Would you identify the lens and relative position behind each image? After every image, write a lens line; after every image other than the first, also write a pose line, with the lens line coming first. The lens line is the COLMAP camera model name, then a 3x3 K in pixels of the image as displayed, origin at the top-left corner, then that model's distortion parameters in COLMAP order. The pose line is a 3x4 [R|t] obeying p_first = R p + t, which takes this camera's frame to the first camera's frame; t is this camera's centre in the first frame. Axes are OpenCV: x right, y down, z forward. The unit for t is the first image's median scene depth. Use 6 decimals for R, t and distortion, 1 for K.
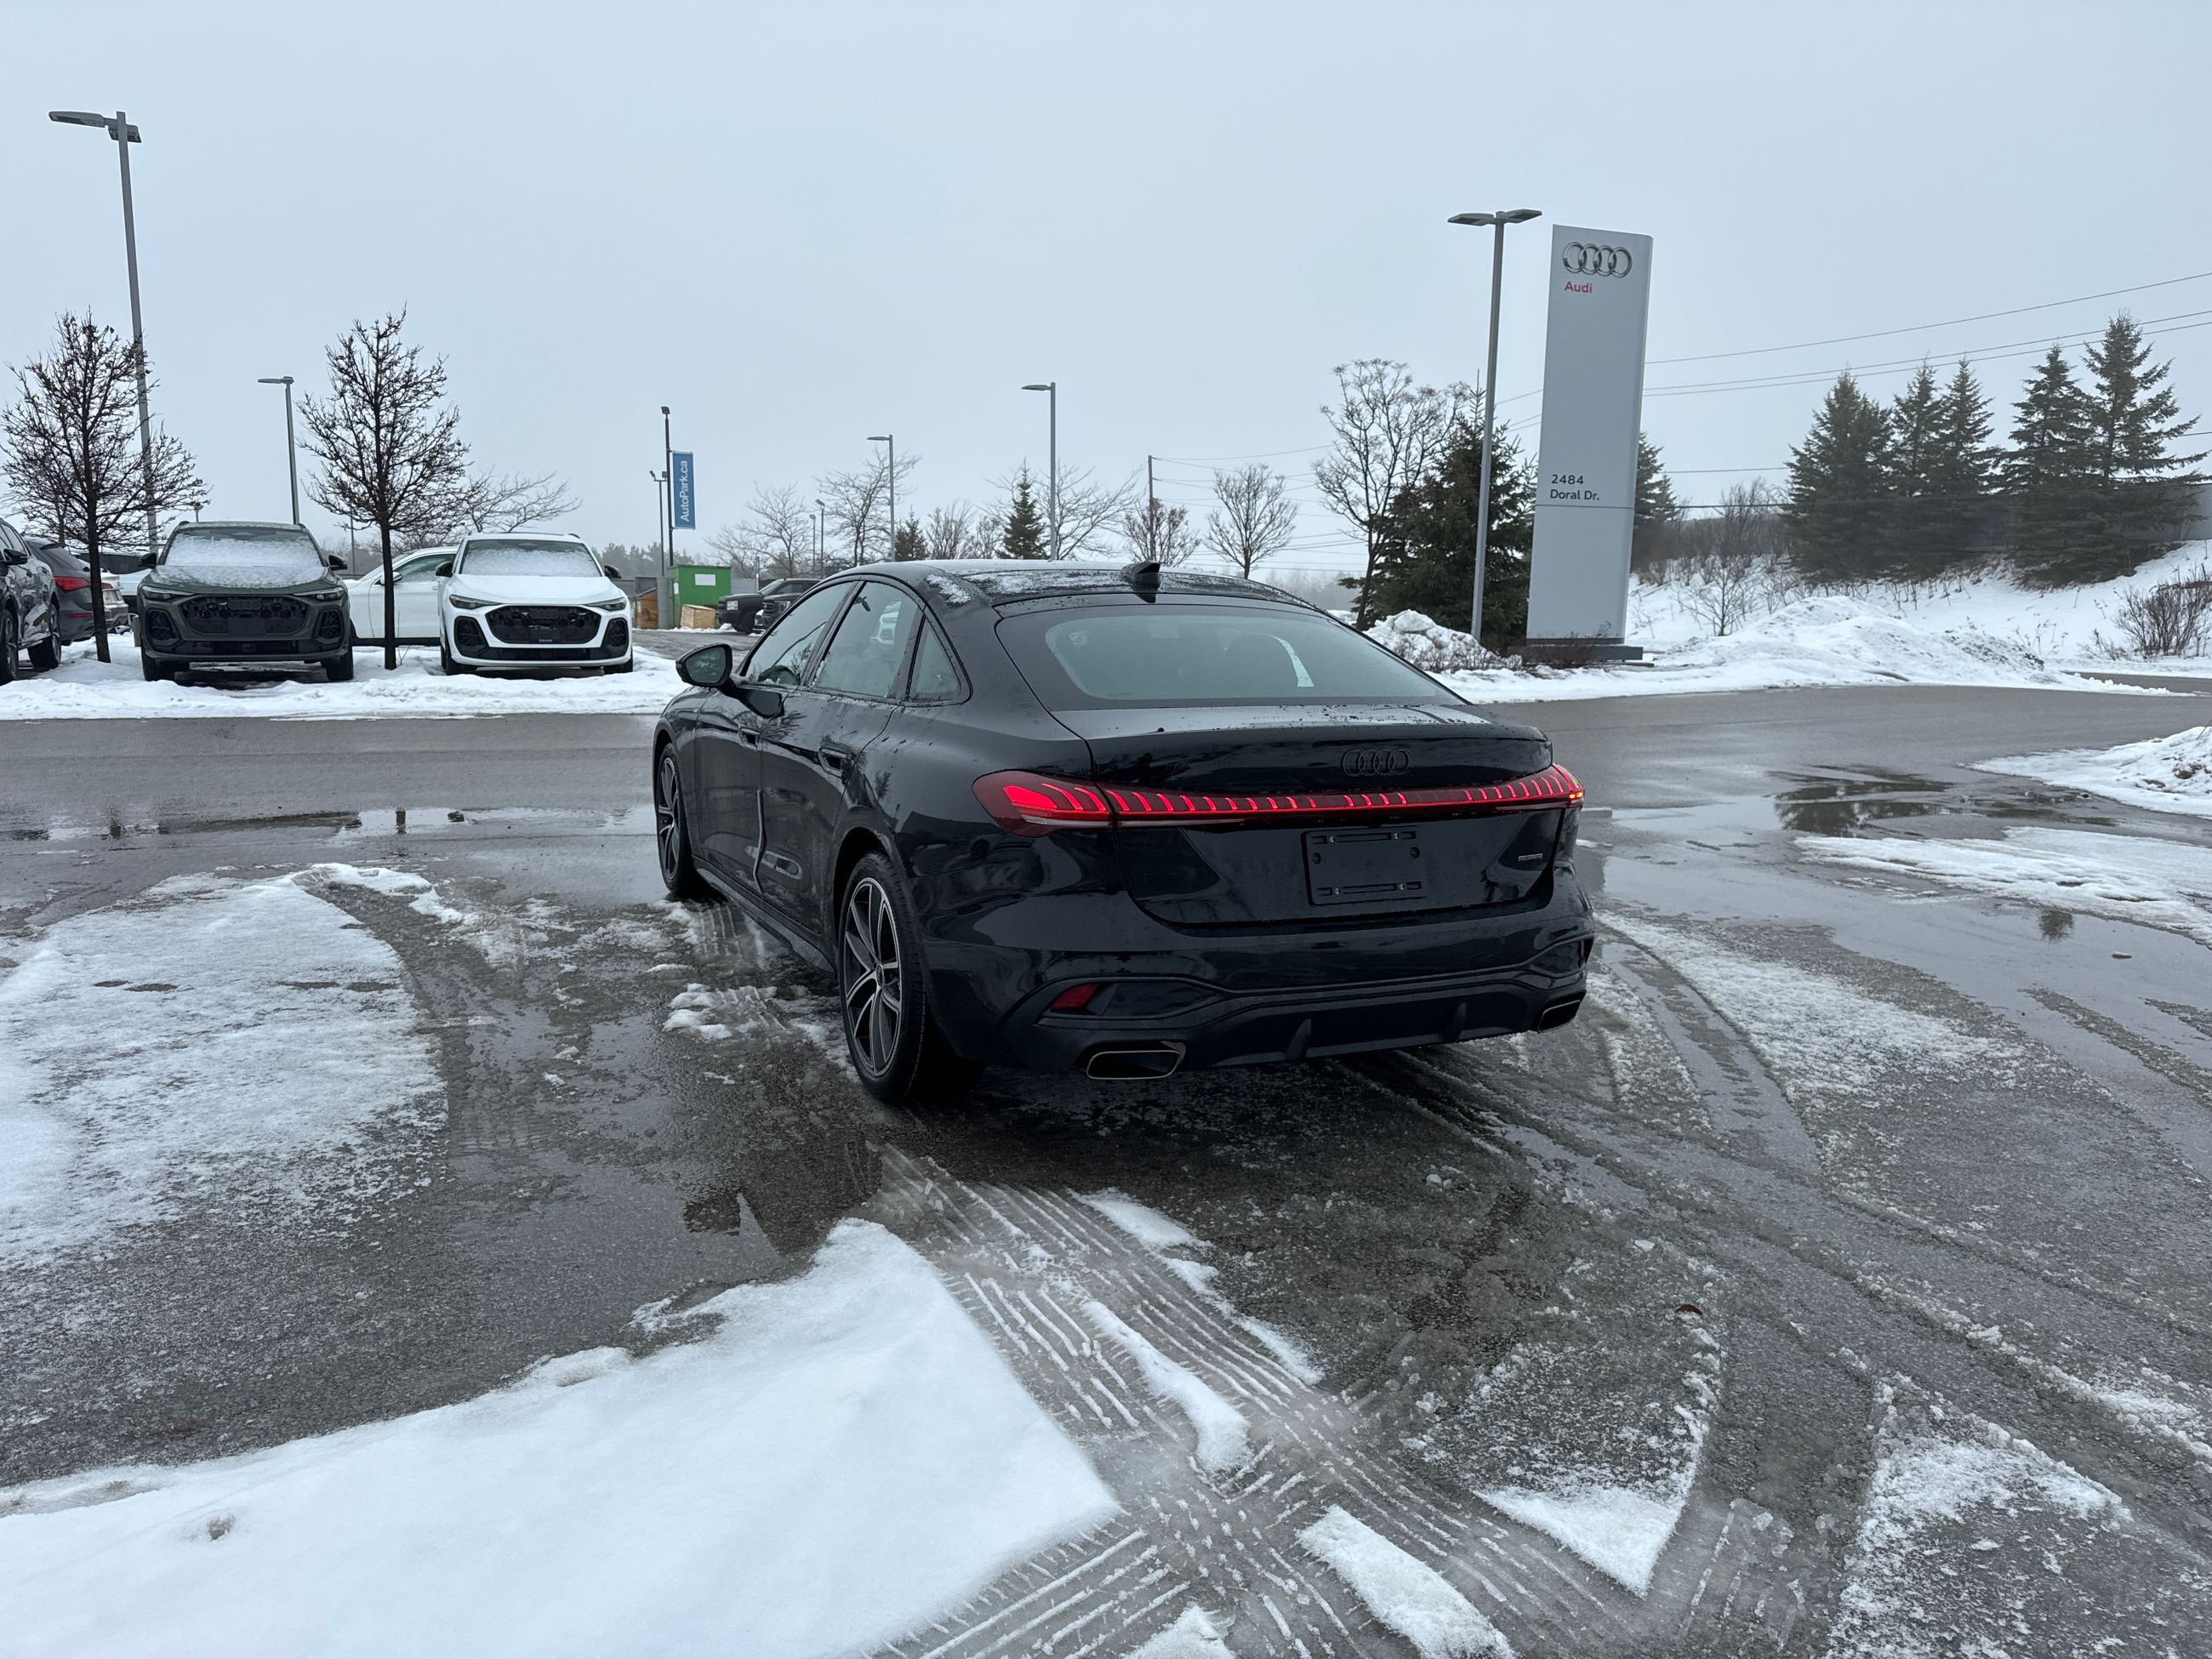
lens RADIAL K [[1550.0, 0, 1091.8], [0, 1550.0, 826.1], [0, 0, 1]] dist [0.061024, -0.073626]
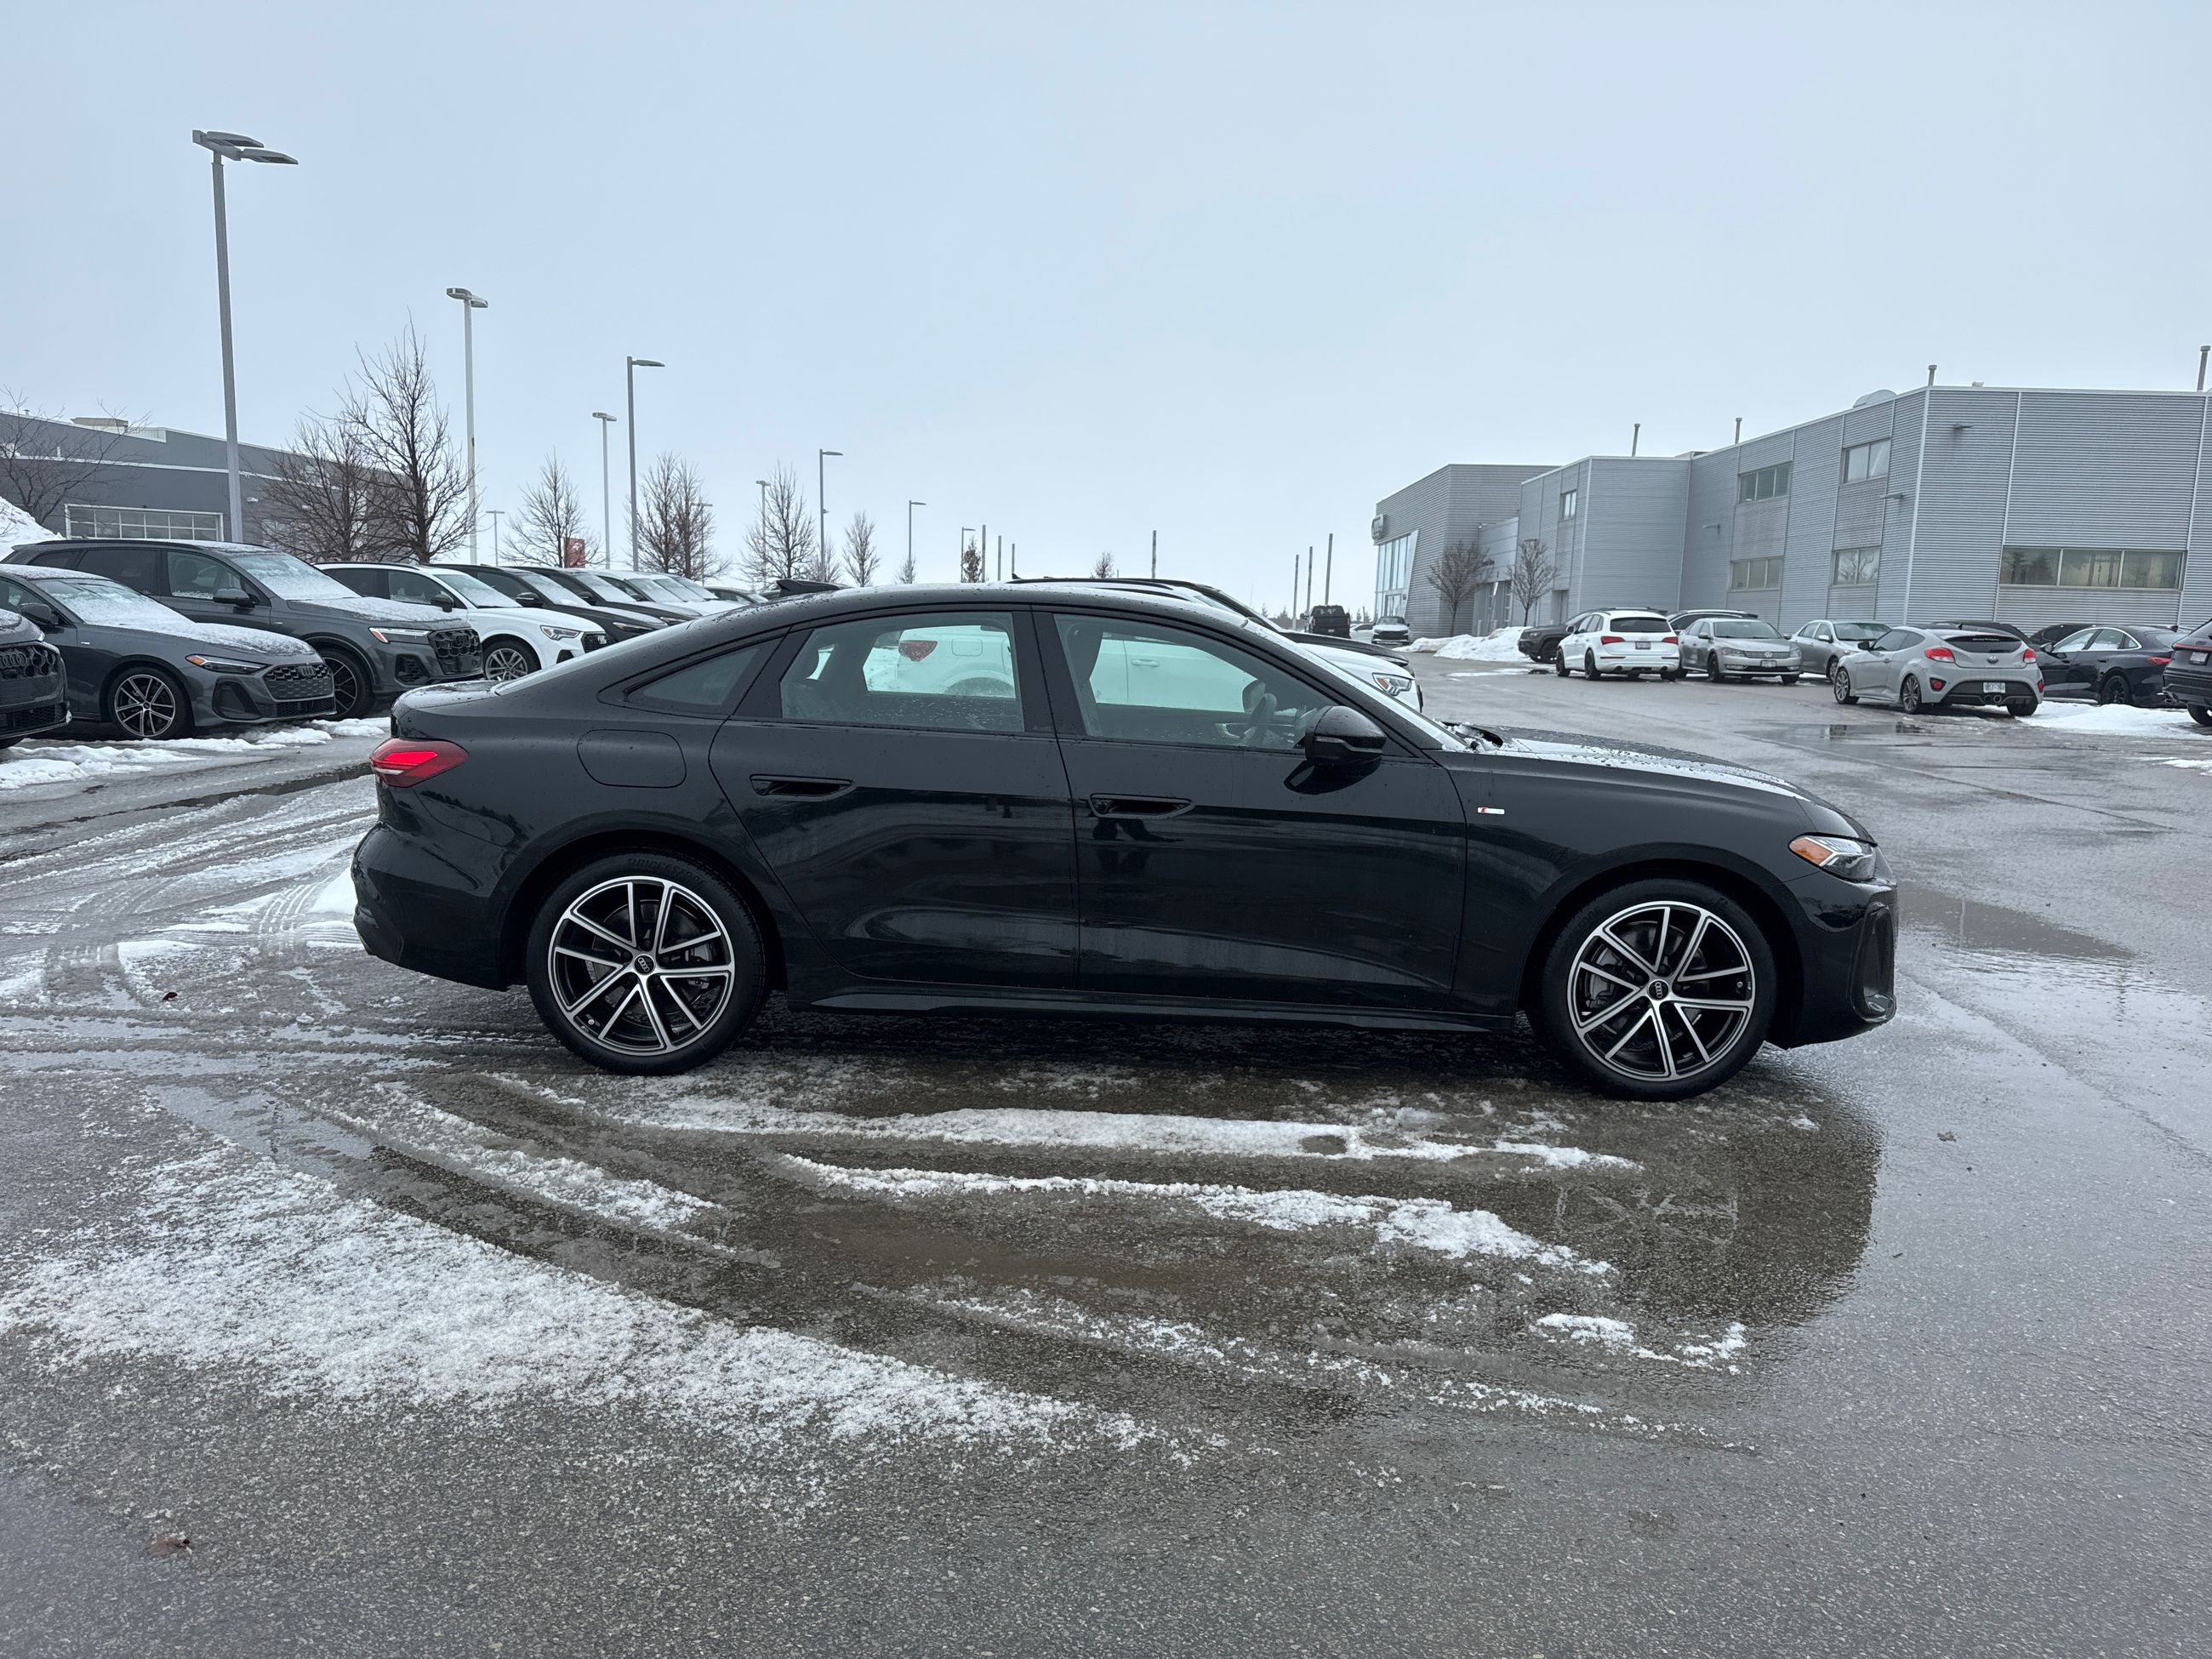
lens RADIAL K [[1550.0, 0, 1095.8], [0, 1550.0, 829.4], [0, 0, 1]] dist [0.061024, -0.073626]
pose [[-0.428575, 0.093828, -0.898621, 0.949327], [-0.170933, 0.968211, 0.182617, -0.231329], [0.887190, 0.231869, -0.398913, 1.633905]]
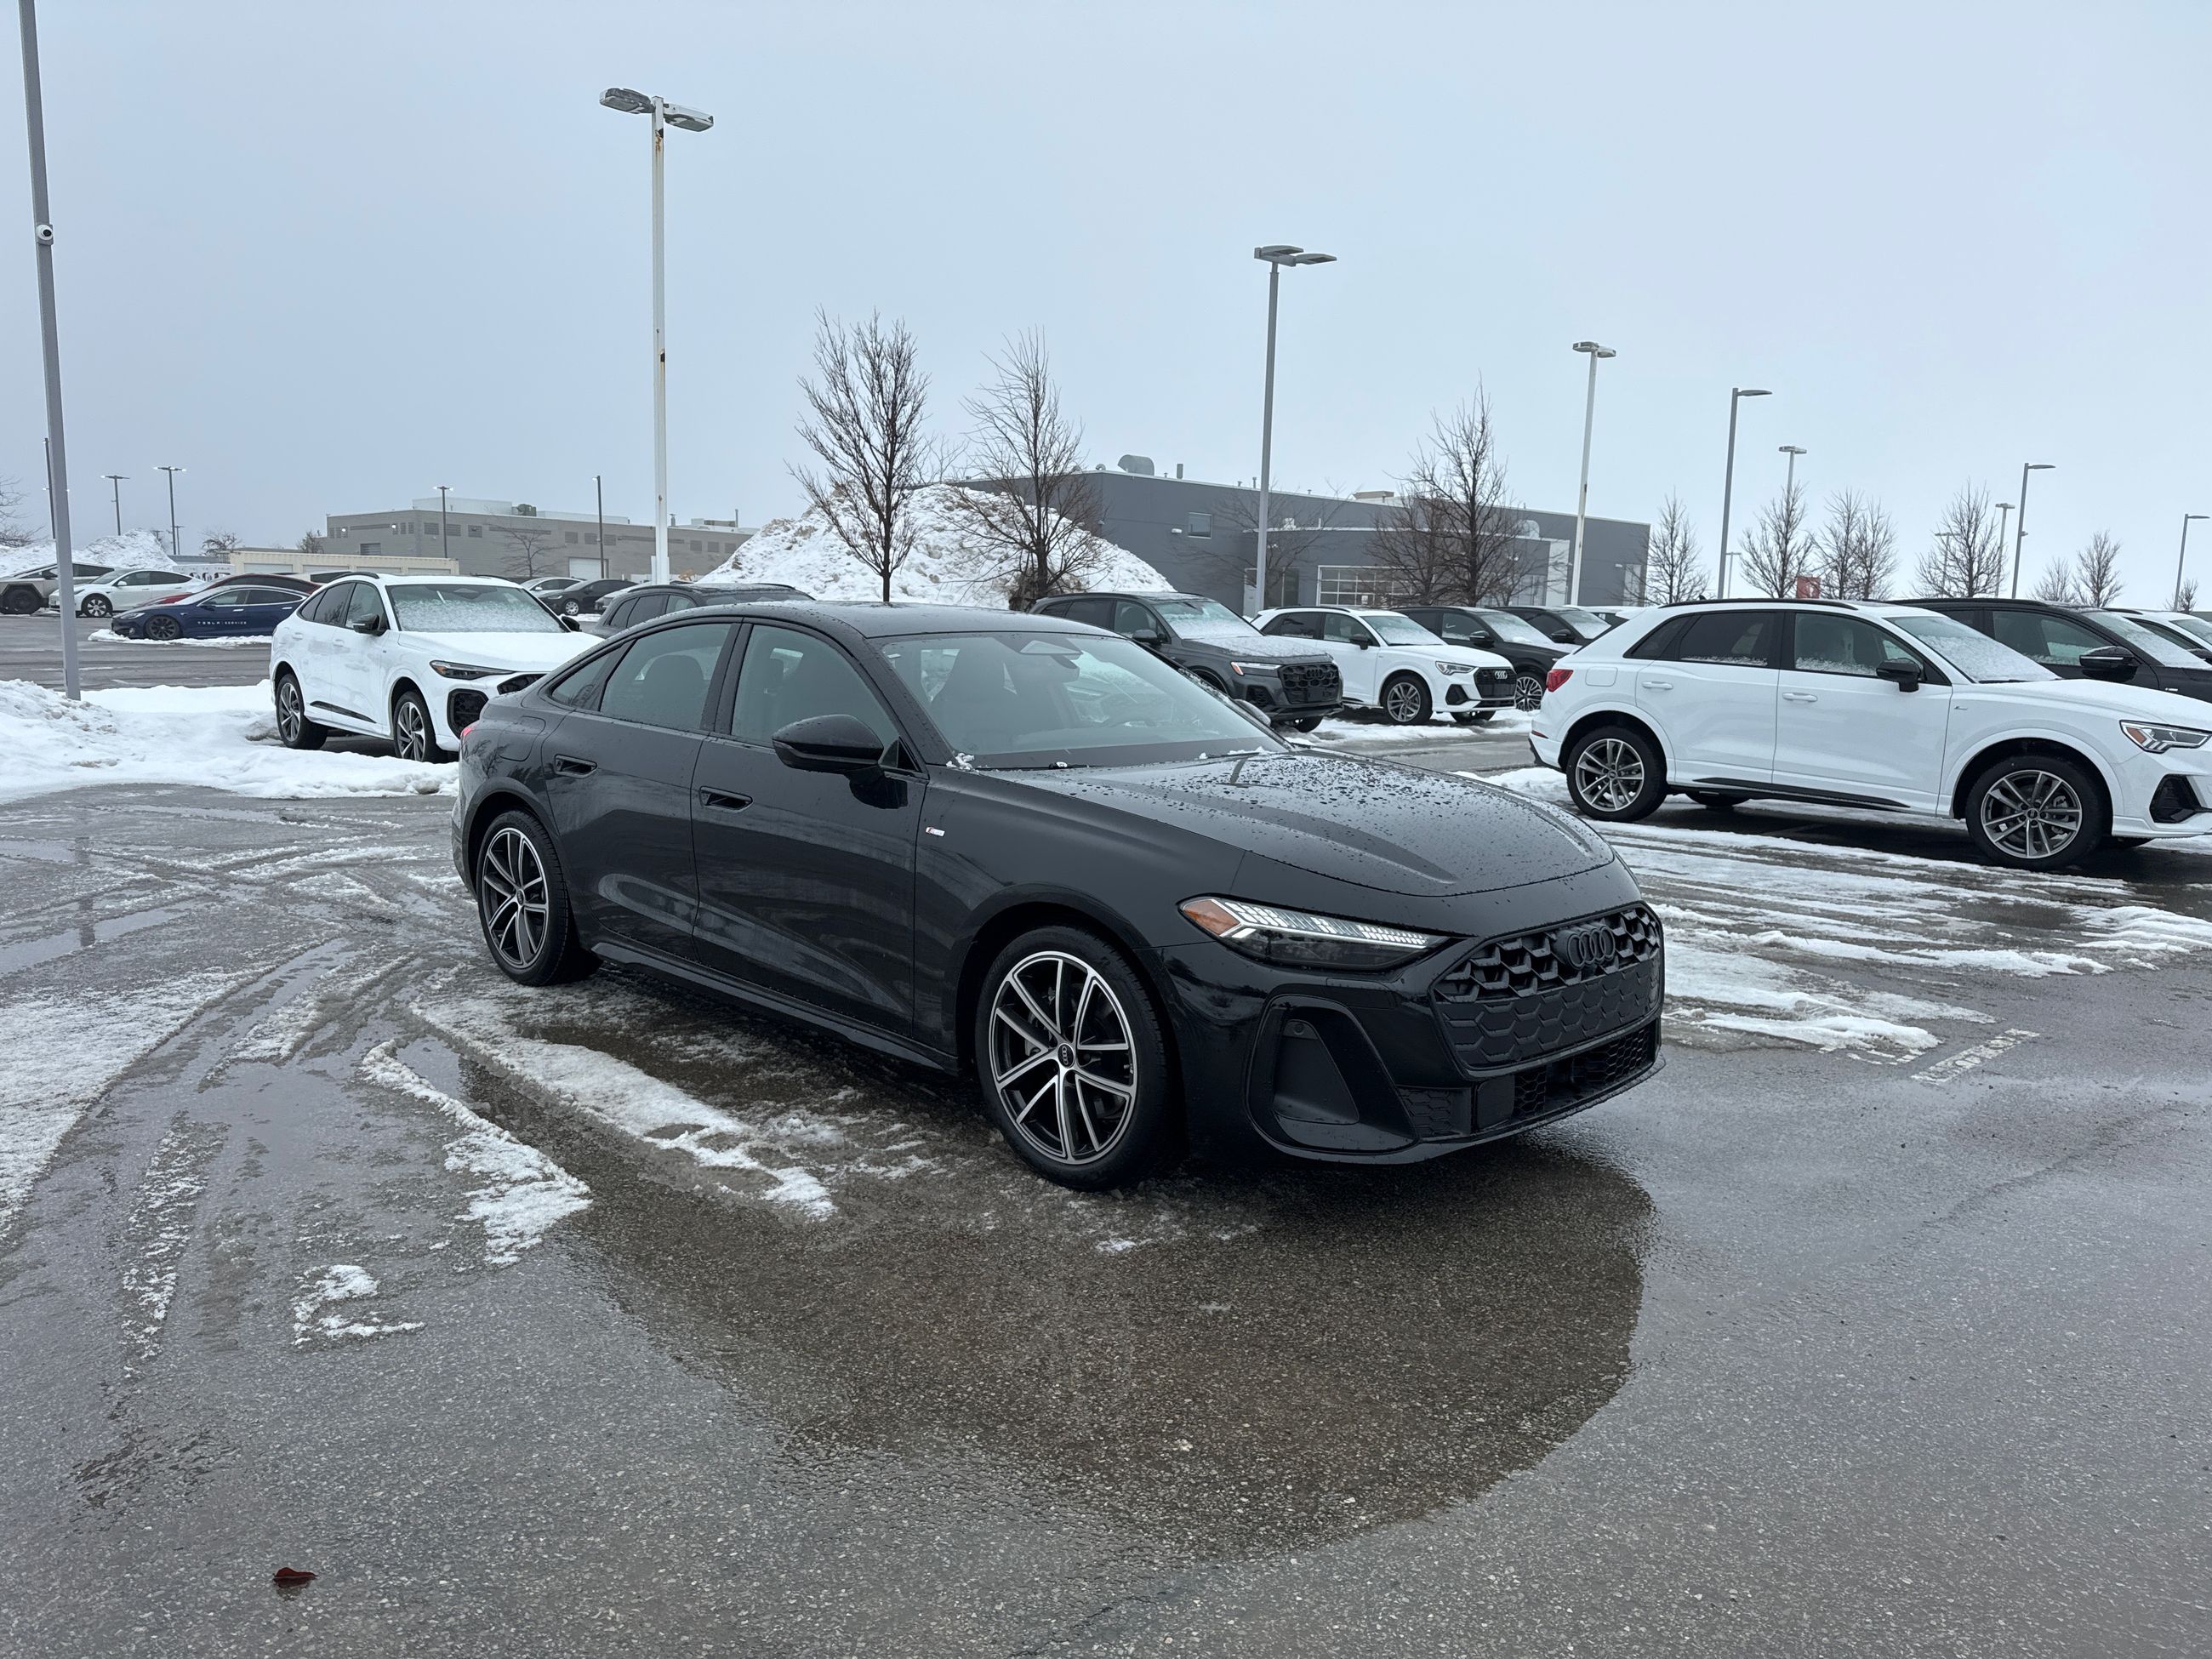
lens RADIAL K [[1550.0, 0, 1098.1], [0, 1550.0, 827.0], [0, 0, 1]] dist [0.061024, -0.073626]
pose [[-0.935678, 0.004900, -0.352821, 0.231560], [-0.093399, 0.960800, 0.261036, -0.349516], [0.340269, 0.277199, -0.898542, 2.277889]]
